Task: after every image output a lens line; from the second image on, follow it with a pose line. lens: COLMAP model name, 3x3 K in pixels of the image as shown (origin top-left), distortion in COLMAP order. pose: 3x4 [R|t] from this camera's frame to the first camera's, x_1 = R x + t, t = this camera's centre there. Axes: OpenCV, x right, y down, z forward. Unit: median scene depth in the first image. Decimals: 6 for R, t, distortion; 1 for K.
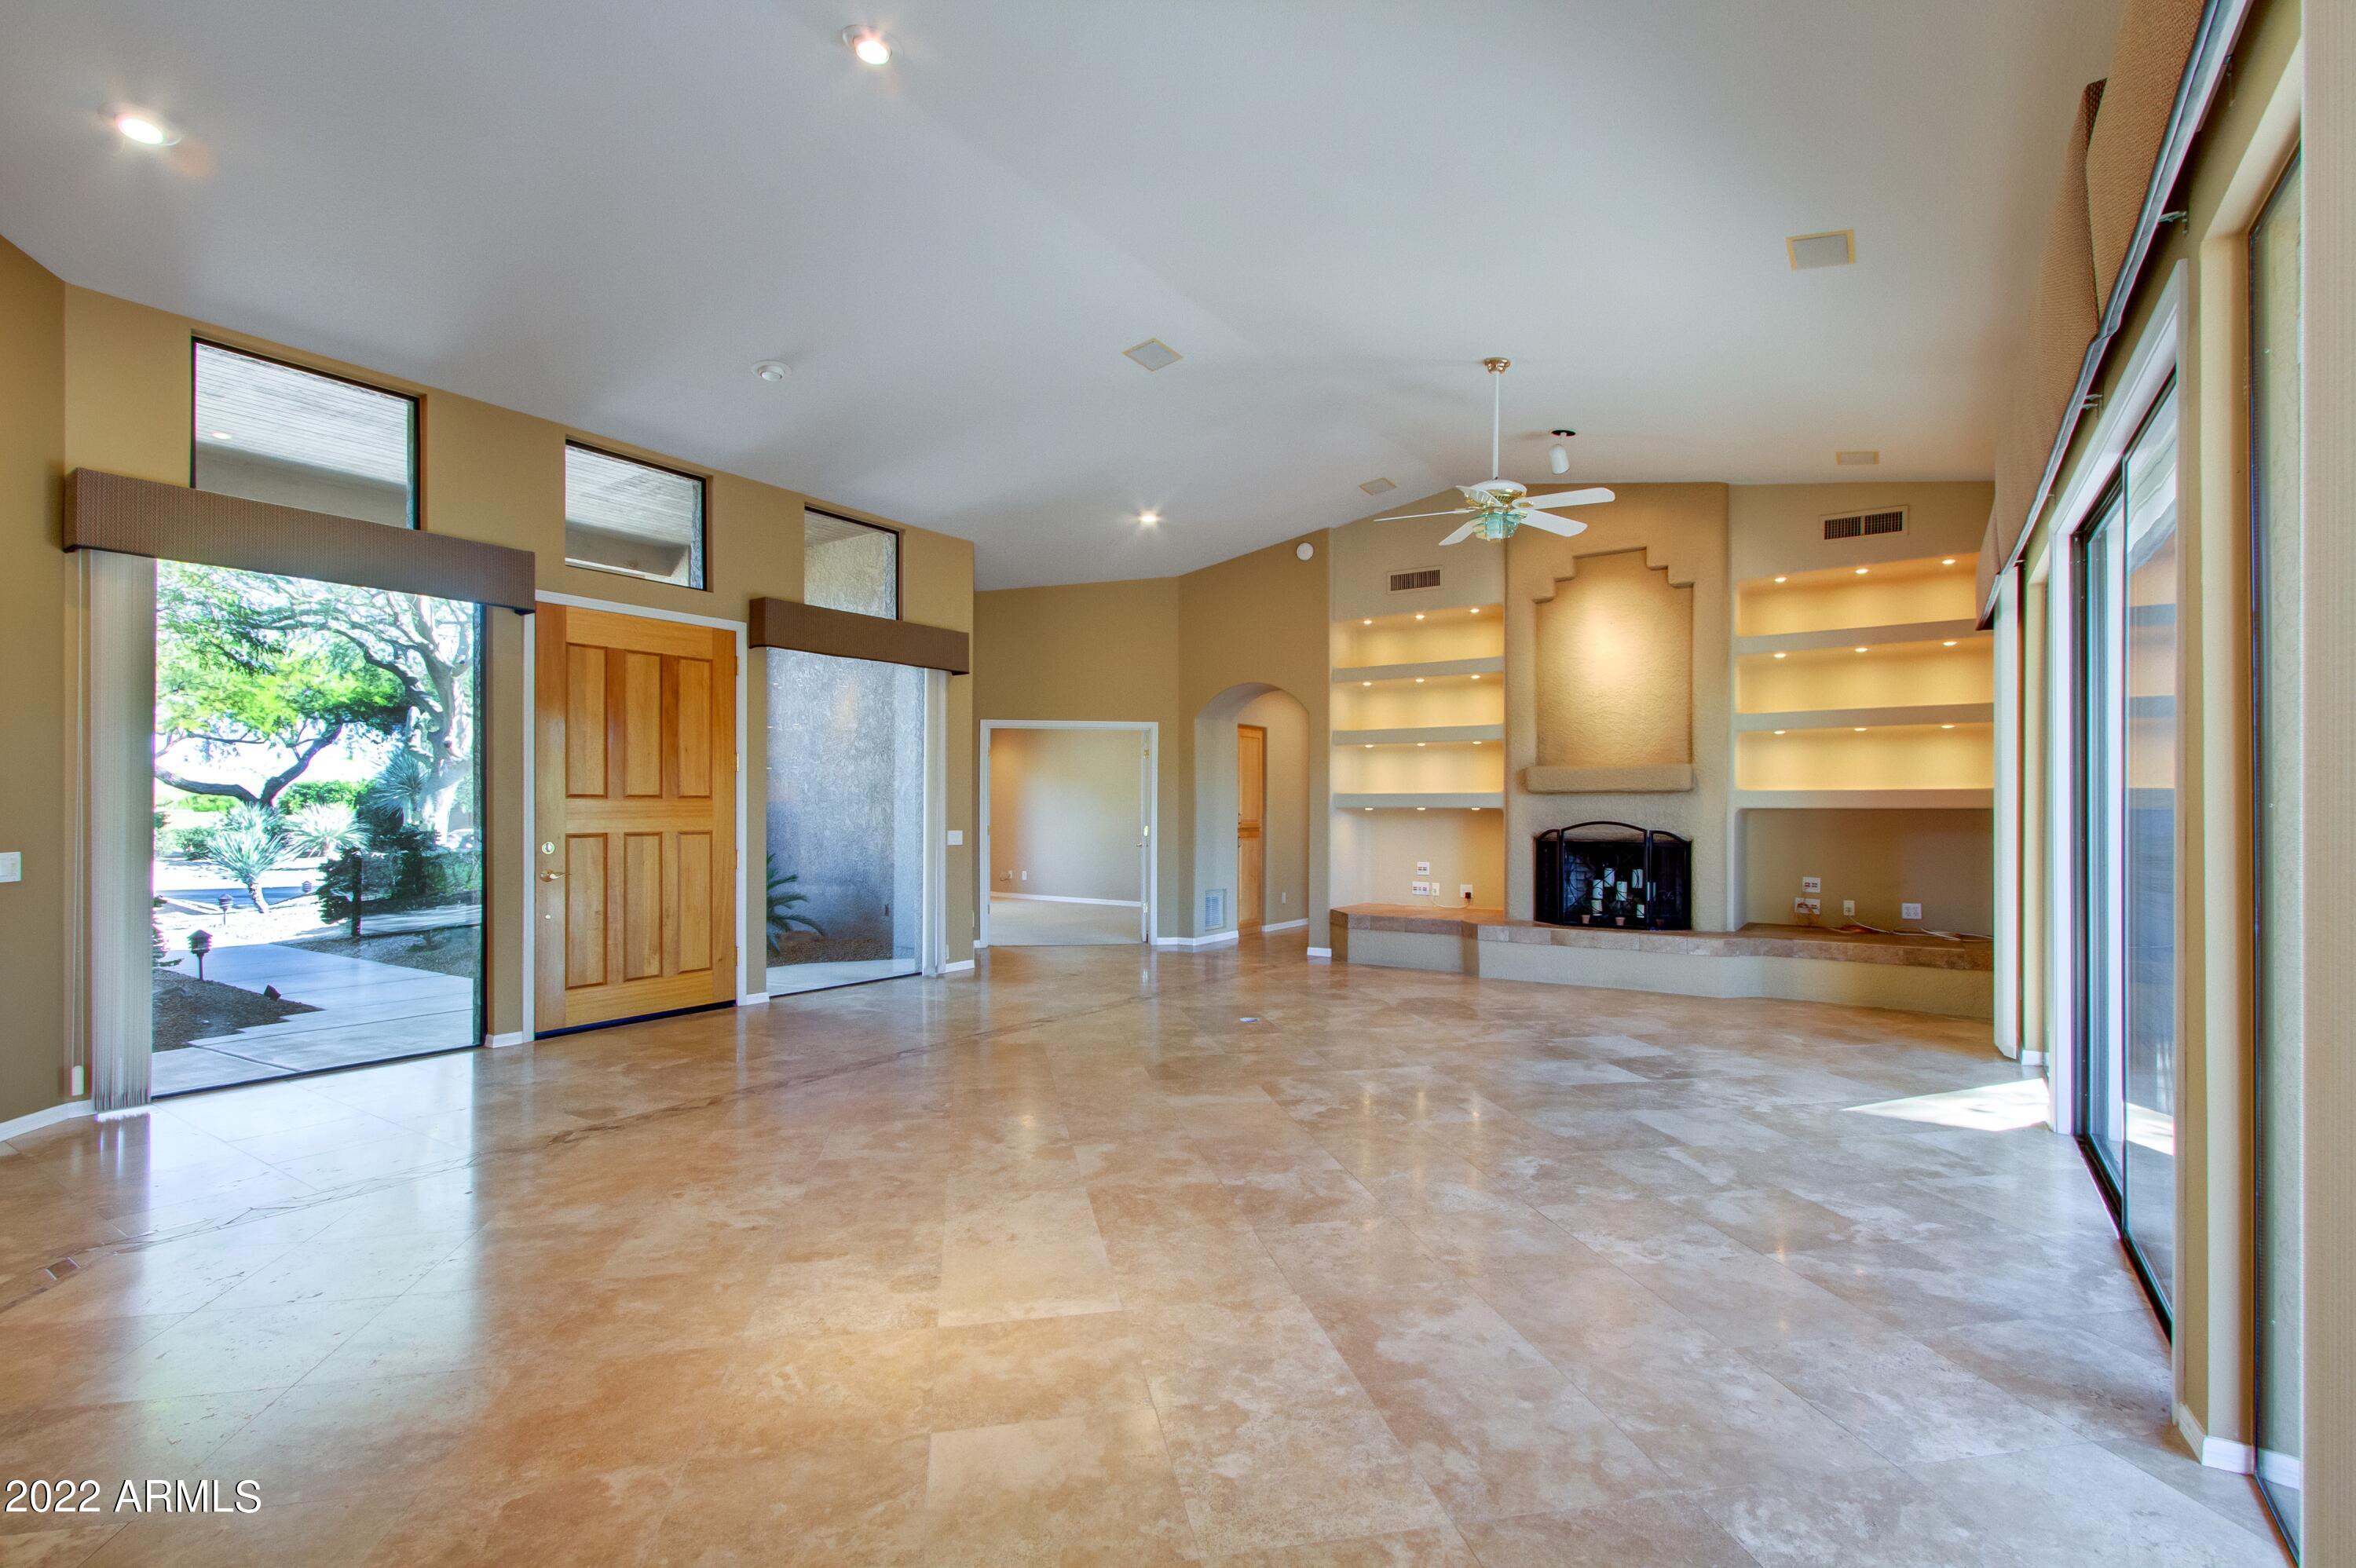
lens RADIAL K [[1101.1, 0, 1180.1], [0, 1101.1, 807.4], [0, 0, 1]] dist [-0.000369, -0.000298]
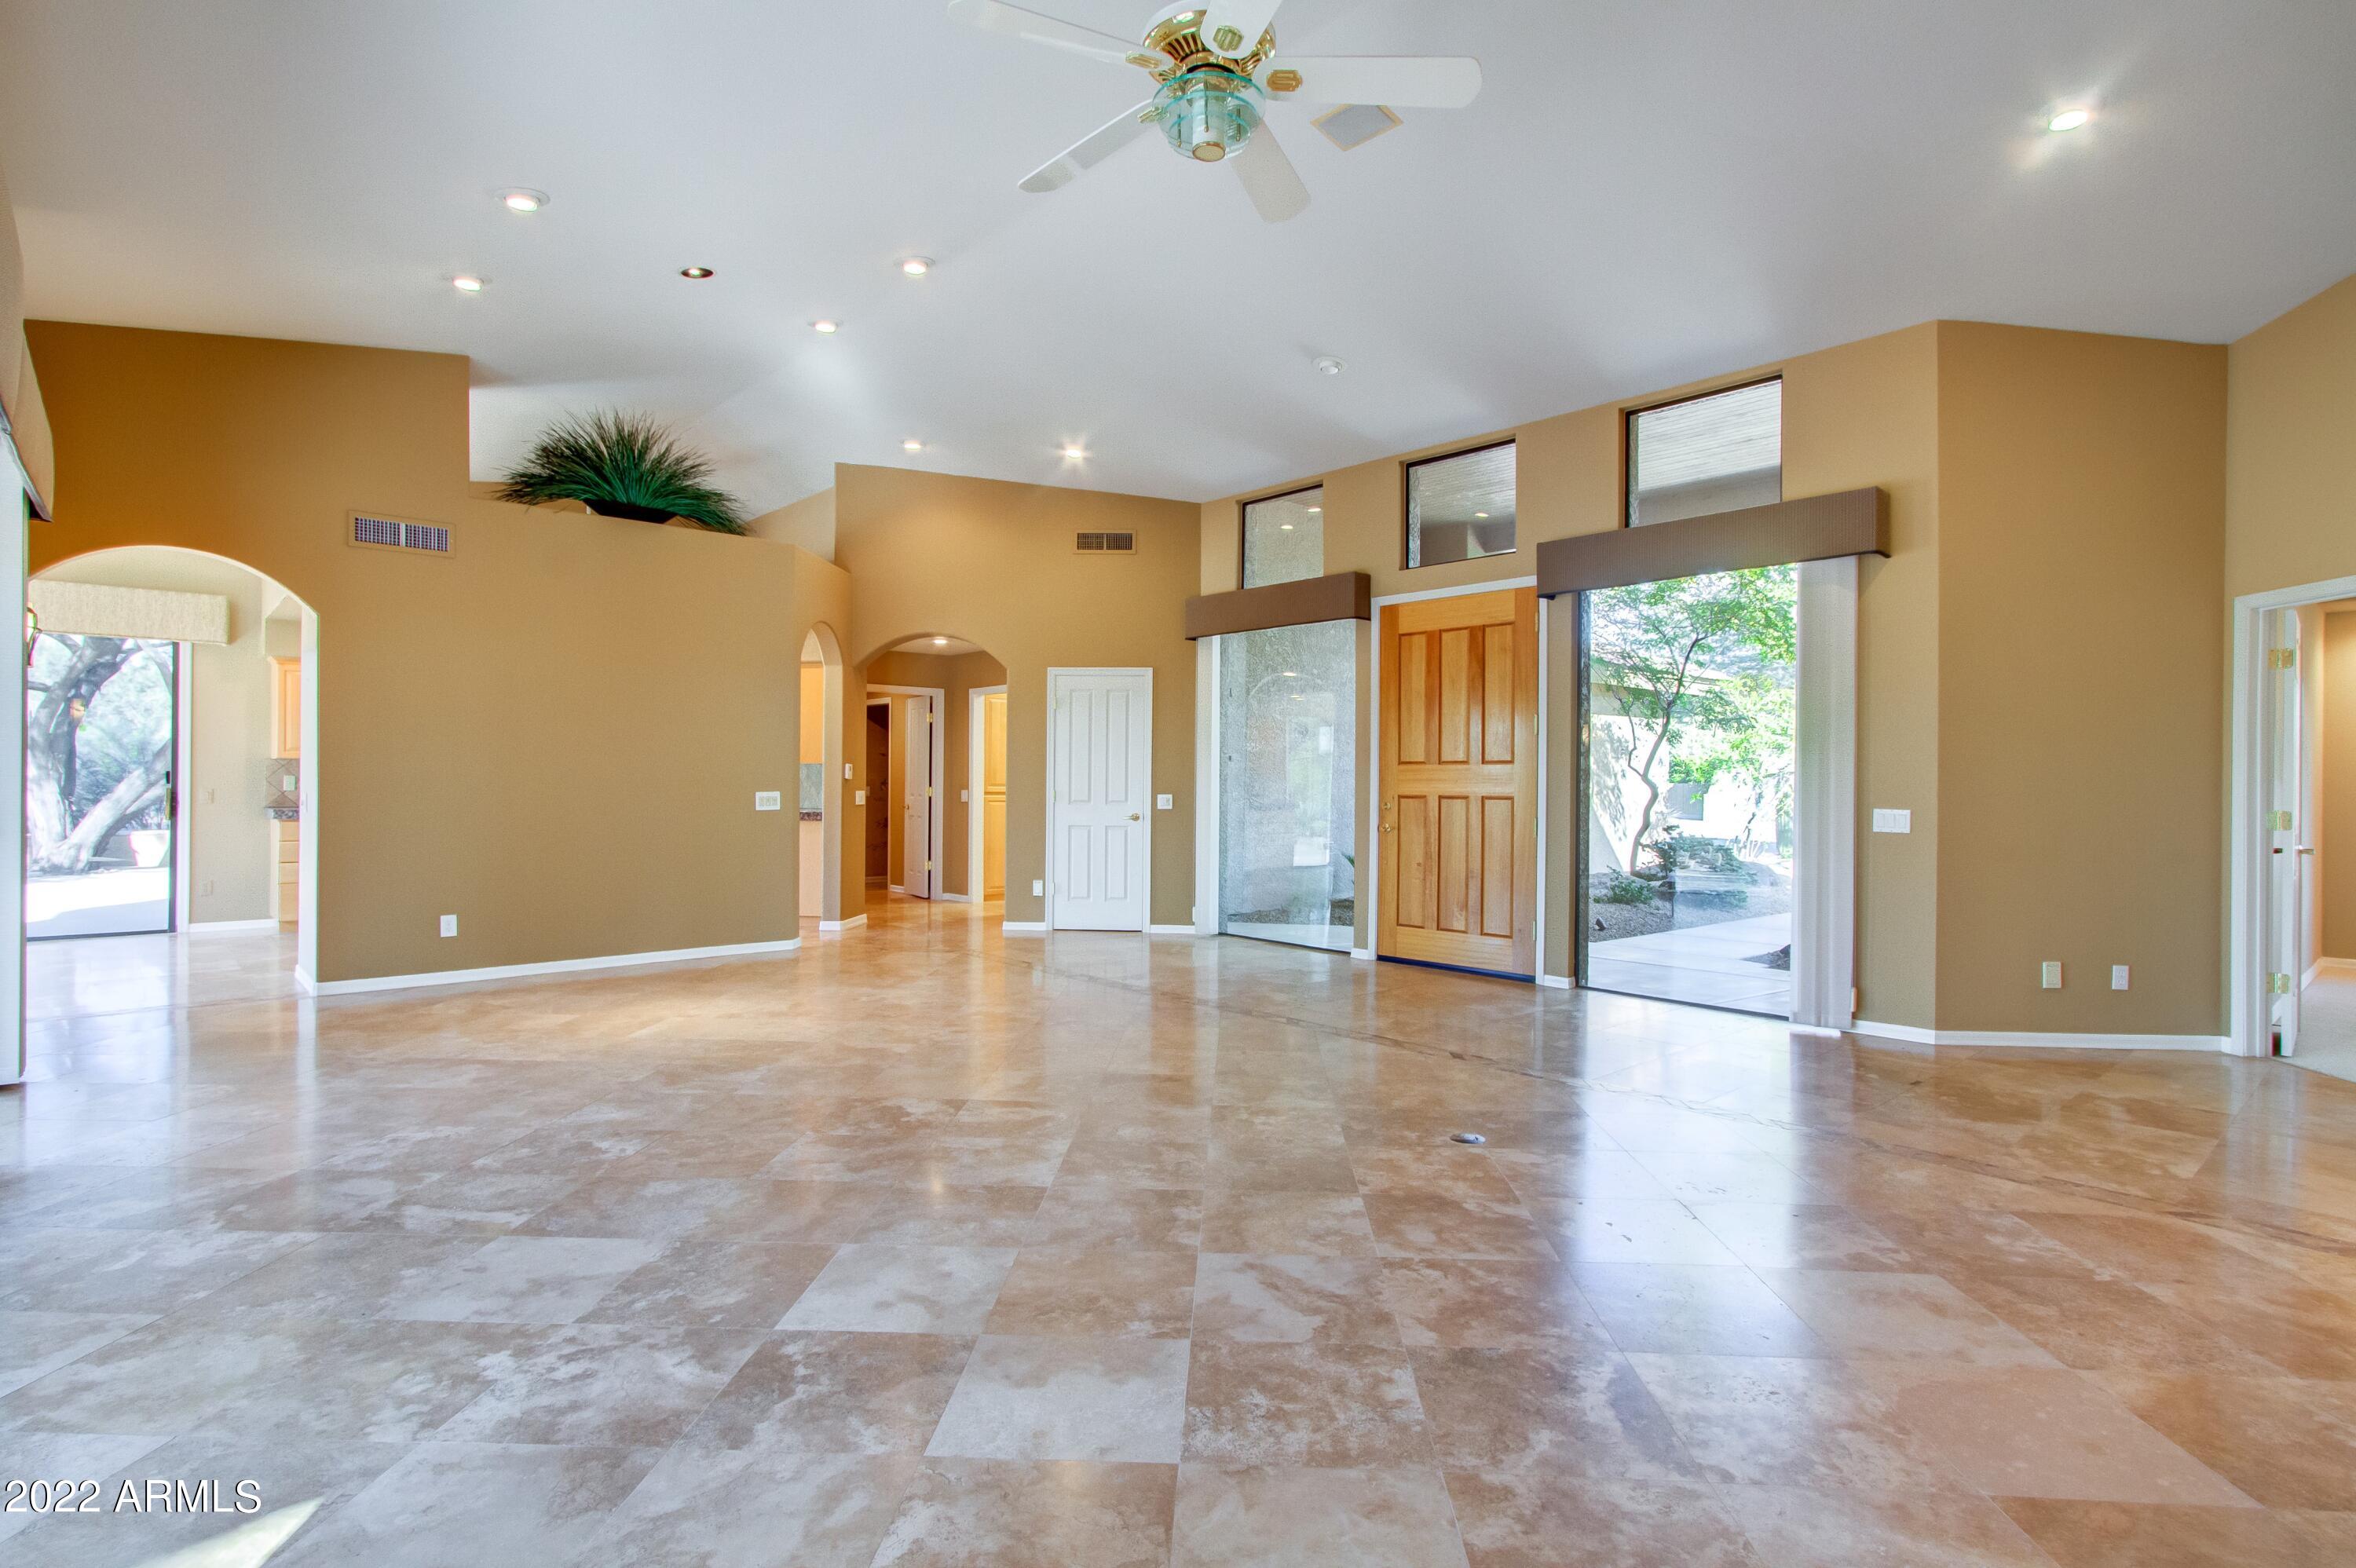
lens RADIAL K [[1176.0, 0, 1178.0], [0, 1176.0, 784.0], [0, 0, 1]] dist [0.001556, 0.001776]
pose [[-0.254108, -0.001010, -0.967175, 0.955444], [-0.007462, 0.999972, 0.000917, 0.016777], [0.967147, 0.007450, -0.254109, 1.420914]]
